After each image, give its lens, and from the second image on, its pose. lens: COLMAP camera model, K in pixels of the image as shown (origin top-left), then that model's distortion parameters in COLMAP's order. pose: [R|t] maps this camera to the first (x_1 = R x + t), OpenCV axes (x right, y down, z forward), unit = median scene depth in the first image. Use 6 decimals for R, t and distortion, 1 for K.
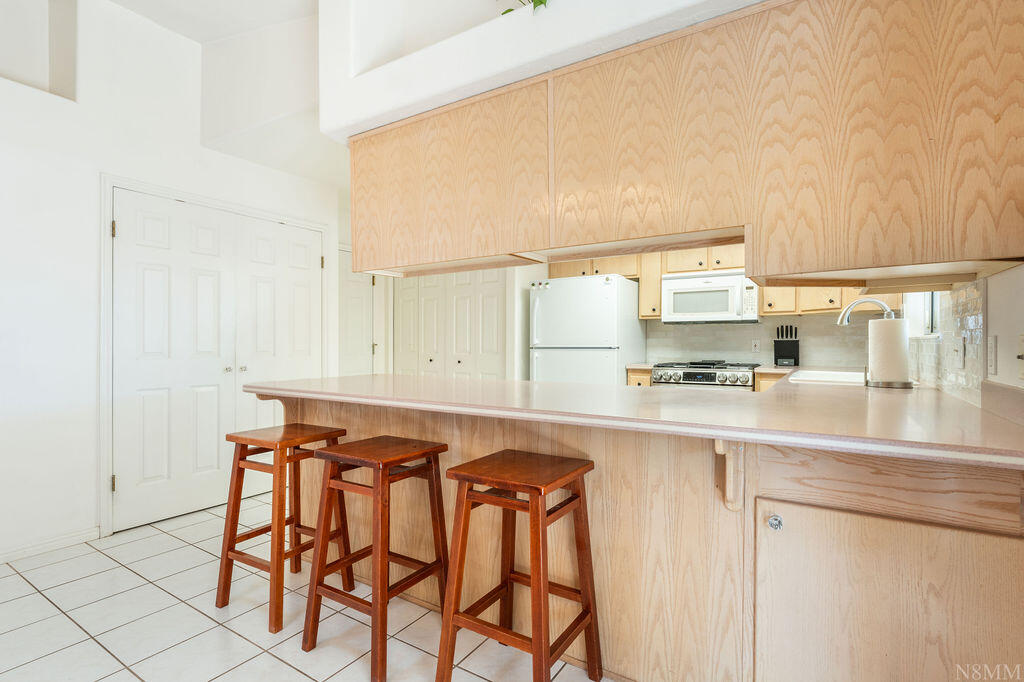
lens RADIAL K [[496.7, 0, 512.0], [0, 496.7, 341.0], [0, 0, 1]] dist [-0.000869, -0.001290]
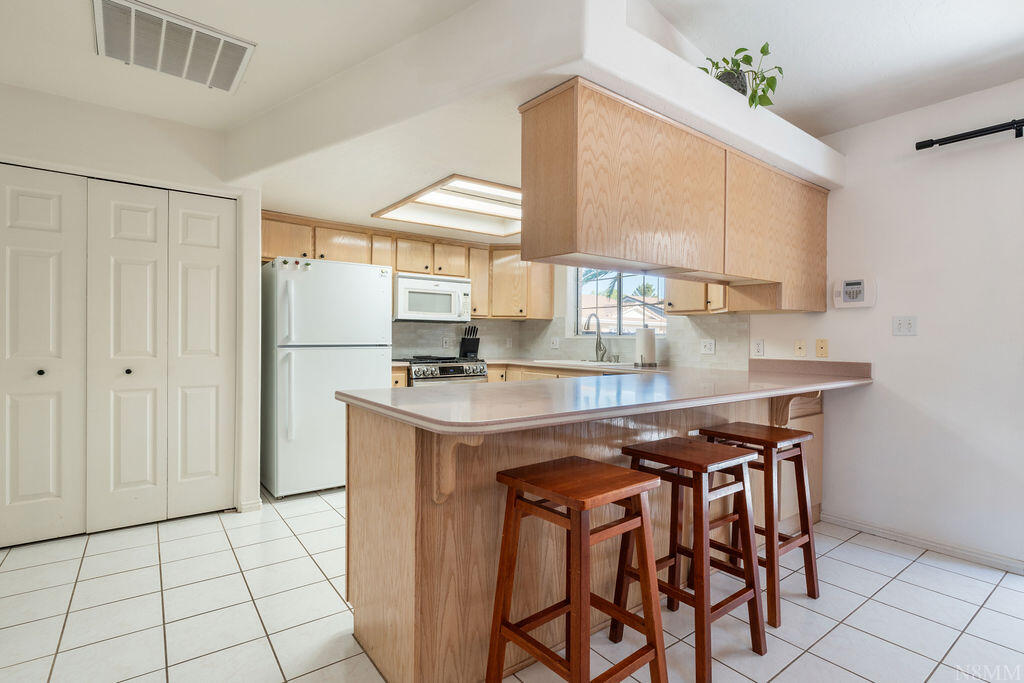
lens RADIAL K [[496.7, 0, 512.0], [0, 496.7, 341.5], [0, 0, 1]] dist [-0.000869, -0.001290]
pose [[0.350129, -0.002378, 0.936698, -0.595403], [-0.010635, 0.999922, 0.006513, -0.002026], [-0.936641, -0.012242, 0.350077, 0.452179]]
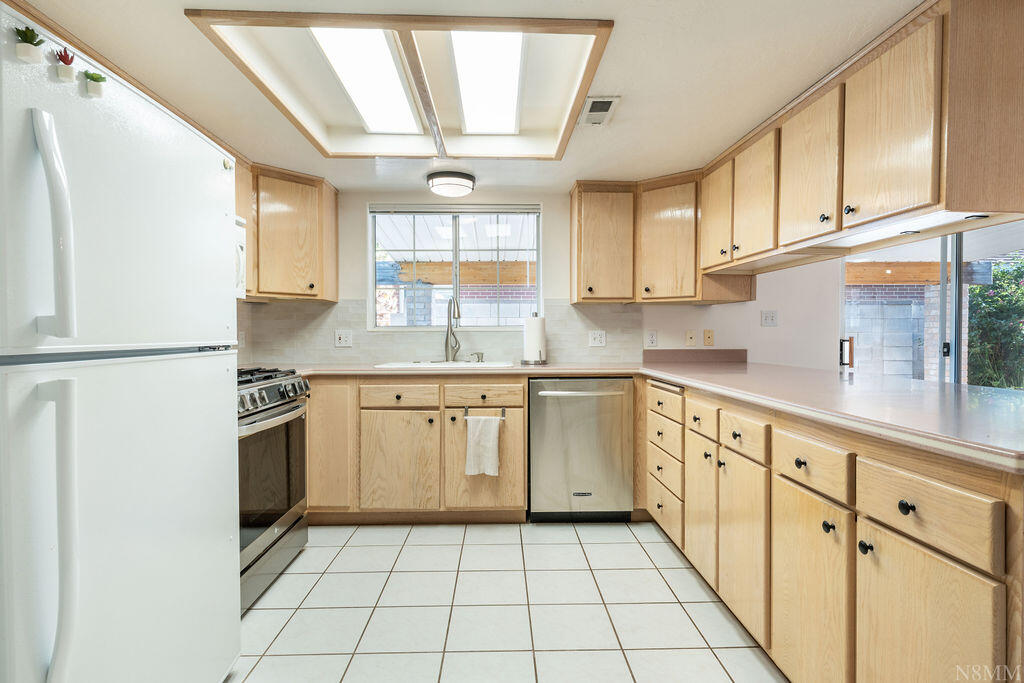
lens RADIAL K [[531.1, 0, 512.0], [0, 531.1, 341.5], [0, 0, 1]] dist [-0.002728, -0.000172]
pose [[-0.563702, -0.006824, 0.825950, -0.268139], [0.000459, 0.999963, 0.008574, 0.006844], [-0.825978, 0.005212, -0.563678, 1.064734]]
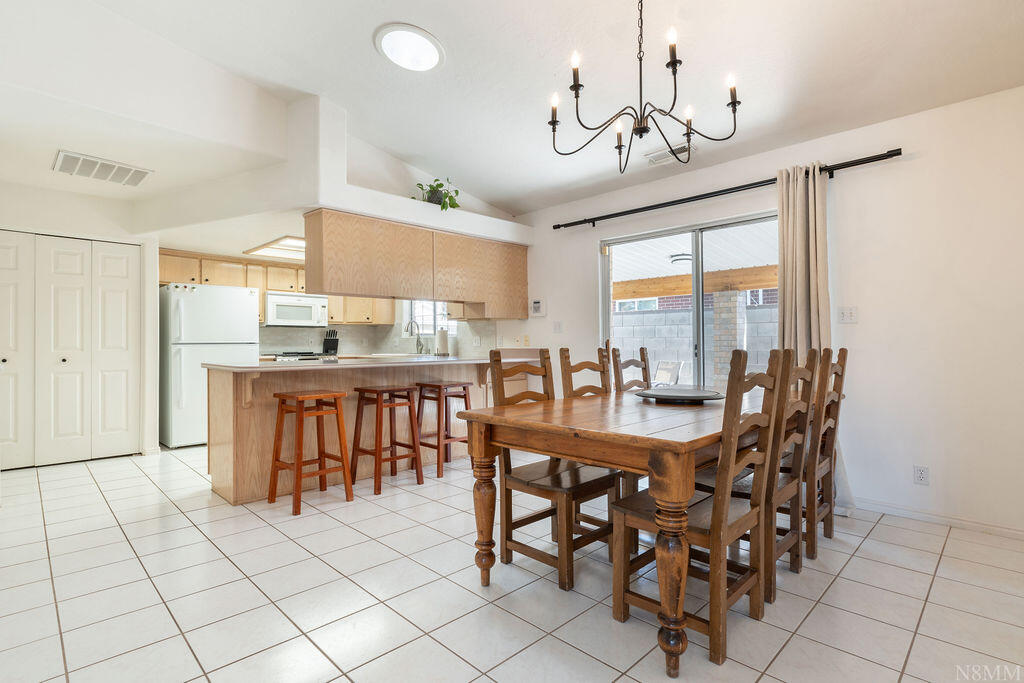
lens RADIAL K [[496.7, 0, 512.0], [0, 496.7, 341.5], [0, 0, 1]] dist [-0.000869, -0.001290]
pose [[0.209829, 0.004184, 0.977729, -0.970283], [0.001737, 0.999988, -0.004653, 0.016730], [-0.977737, 0.002675, 0.209819, 0.037346]]
